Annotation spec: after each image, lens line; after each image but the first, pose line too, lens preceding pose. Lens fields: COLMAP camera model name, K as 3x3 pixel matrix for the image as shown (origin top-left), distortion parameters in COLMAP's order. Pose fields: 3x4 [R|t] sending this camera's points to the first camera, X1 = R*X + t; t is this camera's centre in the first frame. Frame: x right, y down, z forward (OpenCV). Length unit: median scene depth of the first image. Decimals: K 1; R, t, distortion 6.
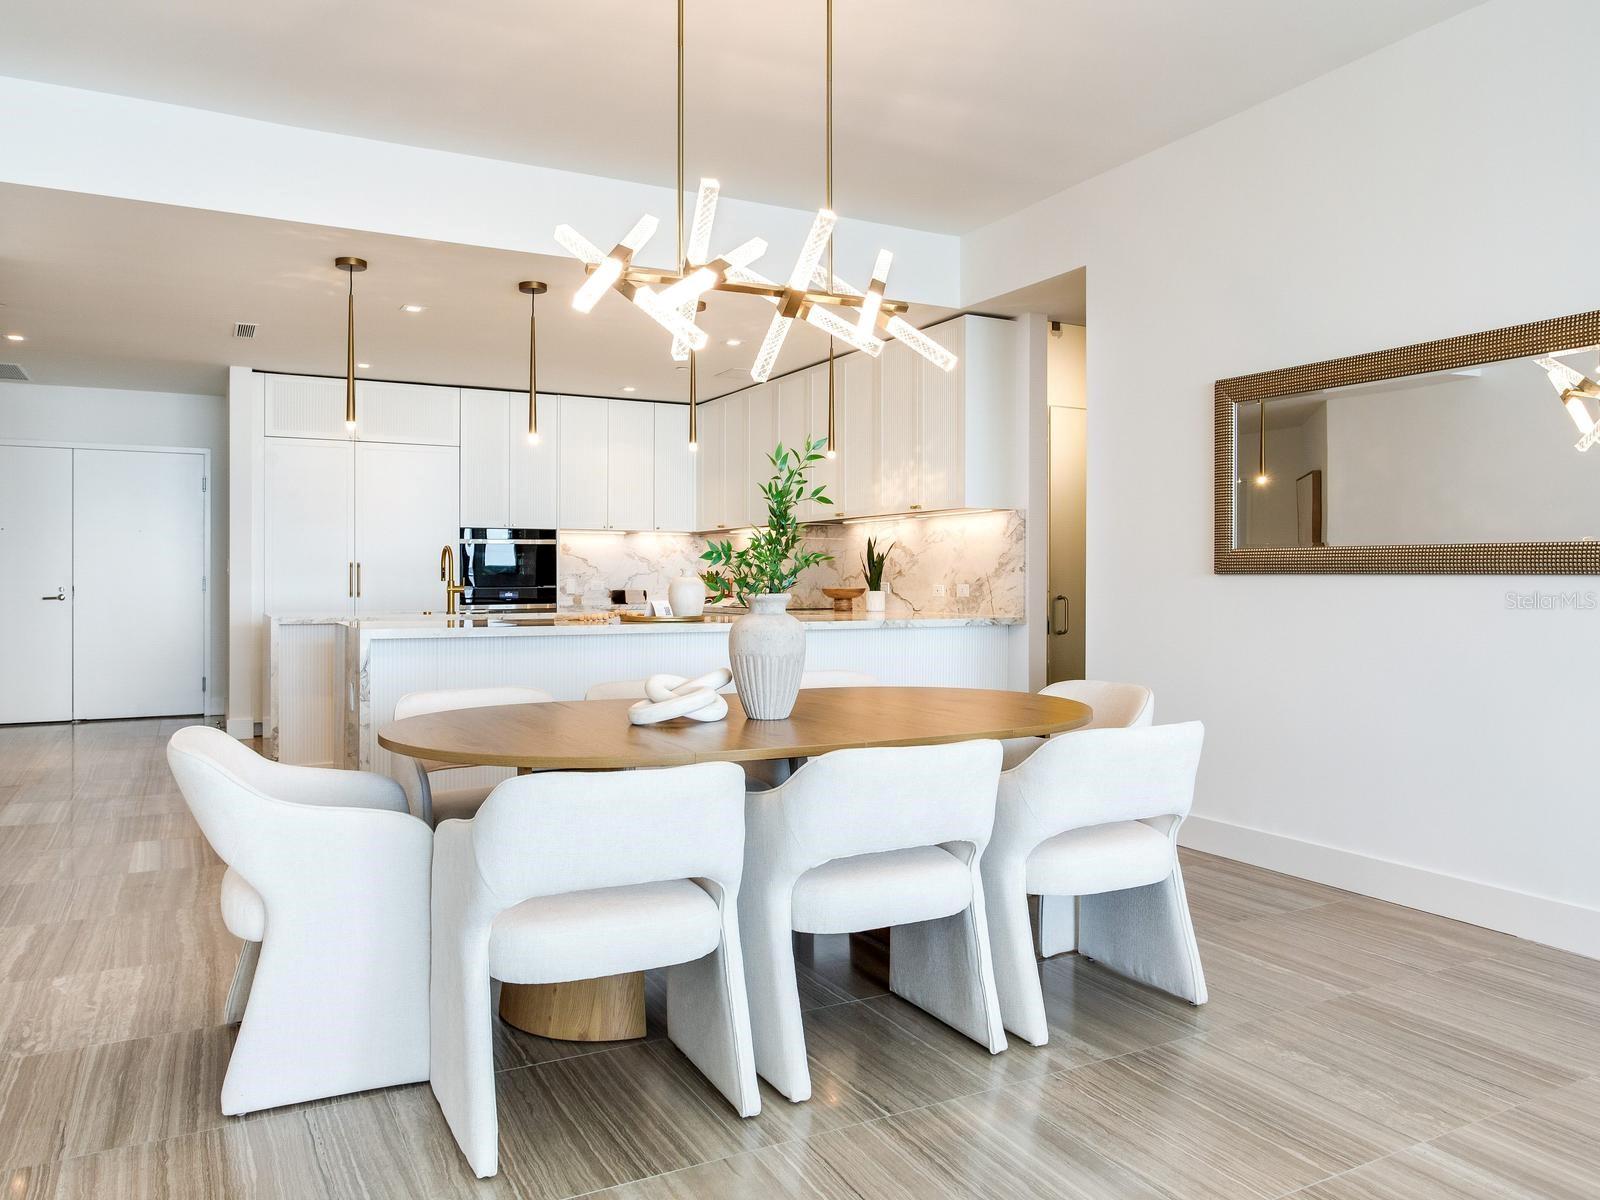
lens RADIAL K [[1157.7, 0, 803.6], [0, 1157.7, 582.9], [0, 0, 1]] dist [-0.007929, -0.003412]
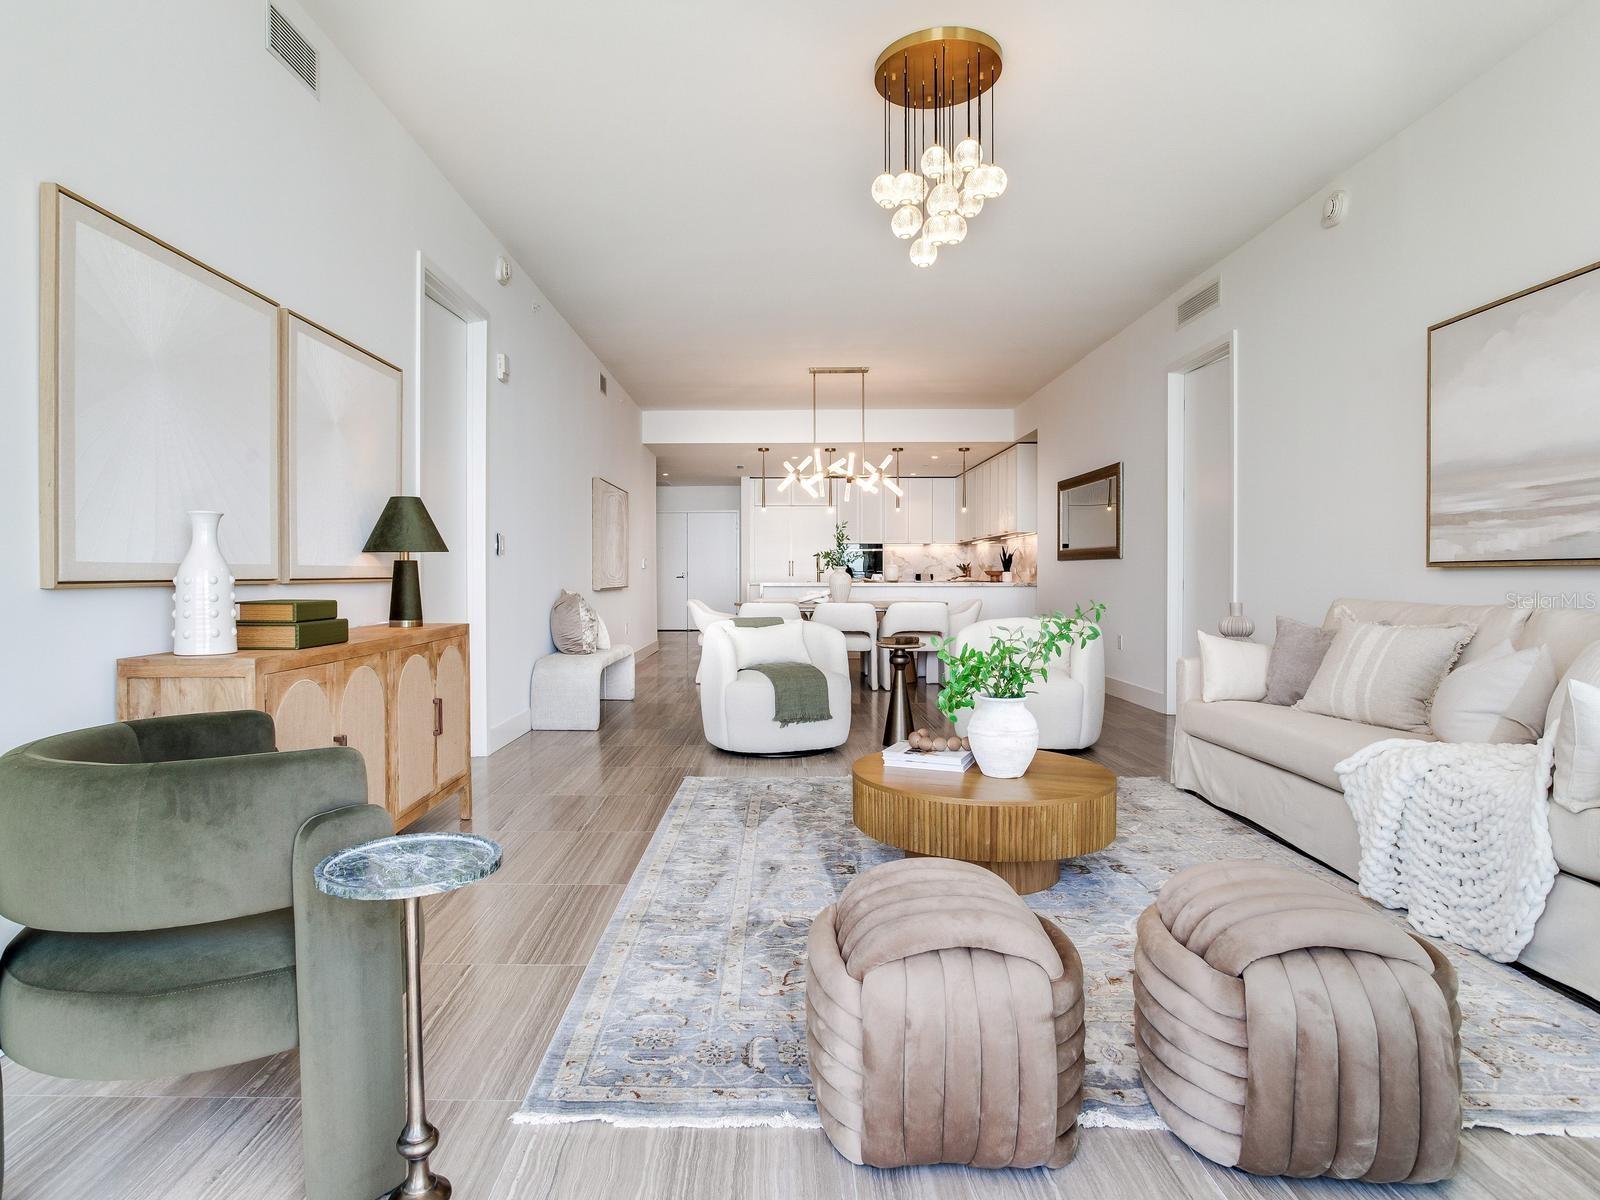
lens RADIAL K [[1157.7, 0, 803.6], [0, 1157.7, 582.9], [0, 0, 1]] dist [-0.007929, -0.003412]
pose [[0.875949, 0.001252, -0.482402, 0.663319], [-0.003285, 0.999989, -0.003368, 0.031278], [0.482393, 0.004535, 0.875943, -0.884711]]
